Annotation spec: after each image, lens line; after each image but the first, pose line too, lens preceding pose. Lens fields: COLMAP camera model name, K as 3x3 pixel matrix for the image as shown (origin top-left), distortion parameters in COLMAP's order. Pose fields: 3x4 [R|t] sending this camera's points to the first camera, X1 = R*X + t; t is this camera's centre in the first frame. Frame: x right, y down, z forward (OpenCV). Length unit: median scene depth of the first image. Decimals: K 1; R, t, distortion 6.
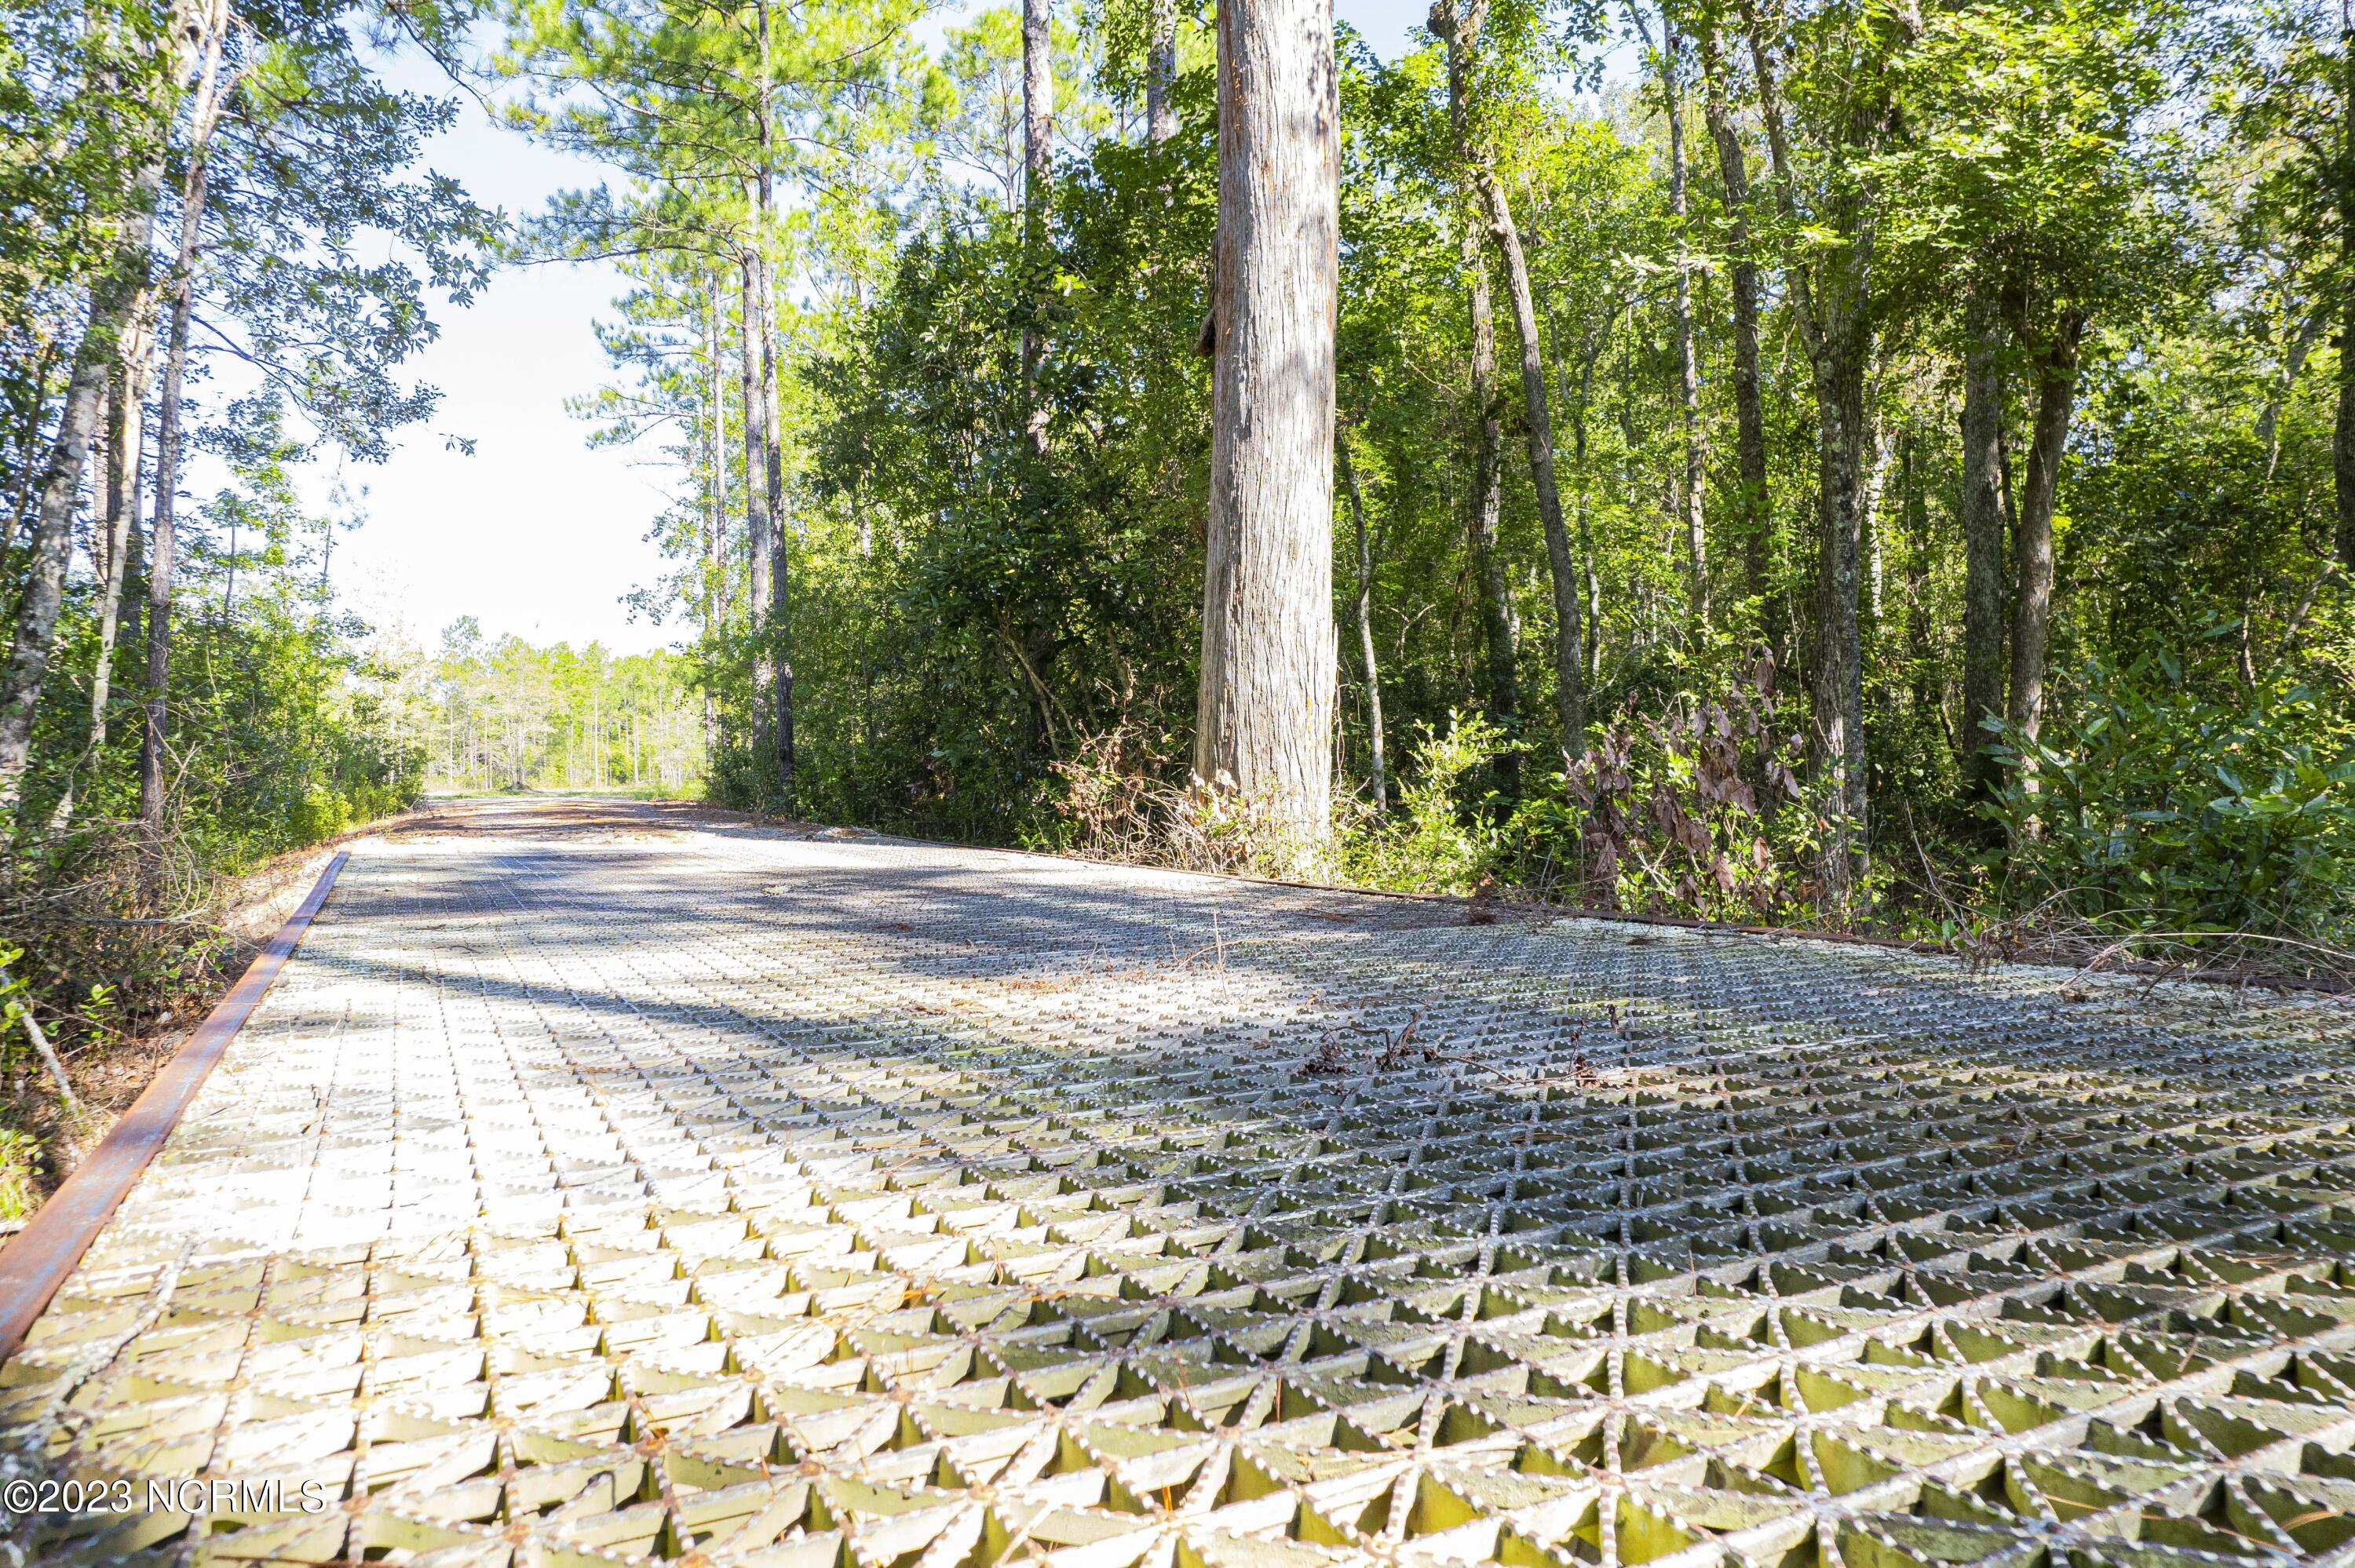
lens RADIAL K [[1498.2, 0, 1172.8], [0, 1498.2, 795.6], [0, 0, 1]] dist [-0.040303, -0.000065]
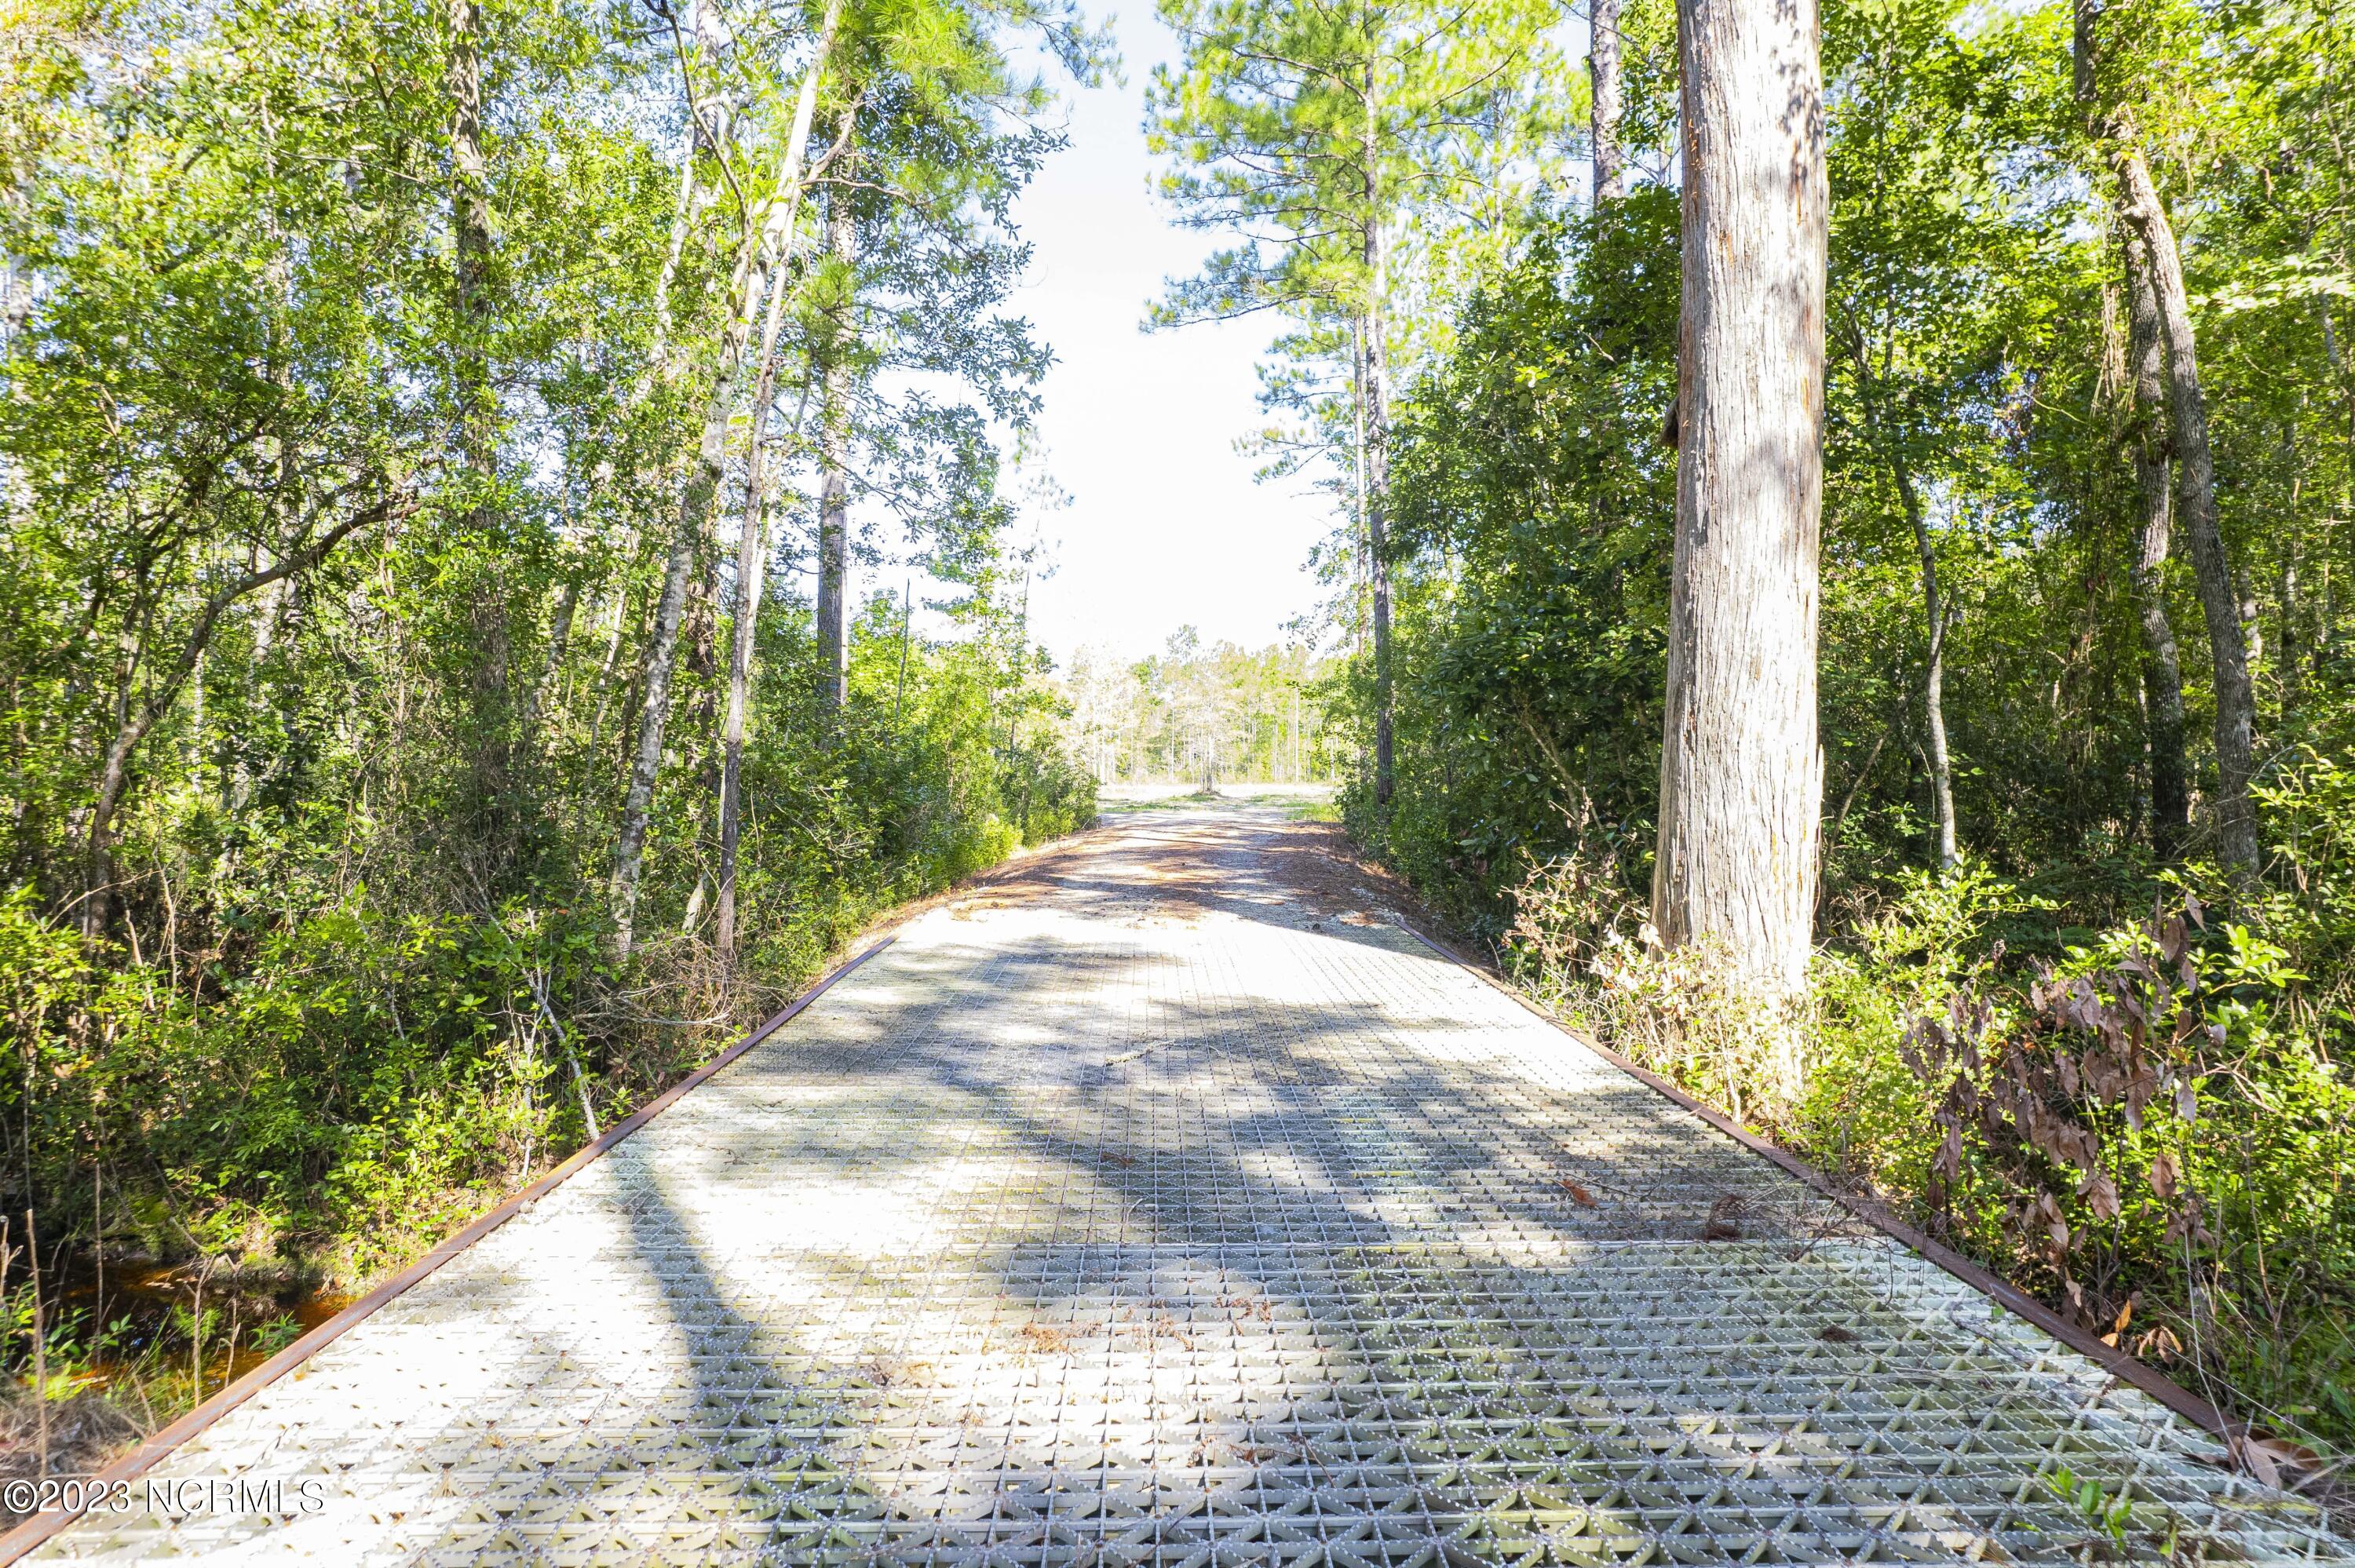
lens RADIAL K [[1508.9, 0, 1184.6], [0, 1508.9, 793.7], [0, 0, 1]] dist [-0.080162, 0.071603]
pose [[0.896884, 0.015165, -0.442005, 0.112684], [-0.012273, 0.999880, 0.009401, -0.063373], [0.442095, -0.003007, 0.896963, 0.042686]]
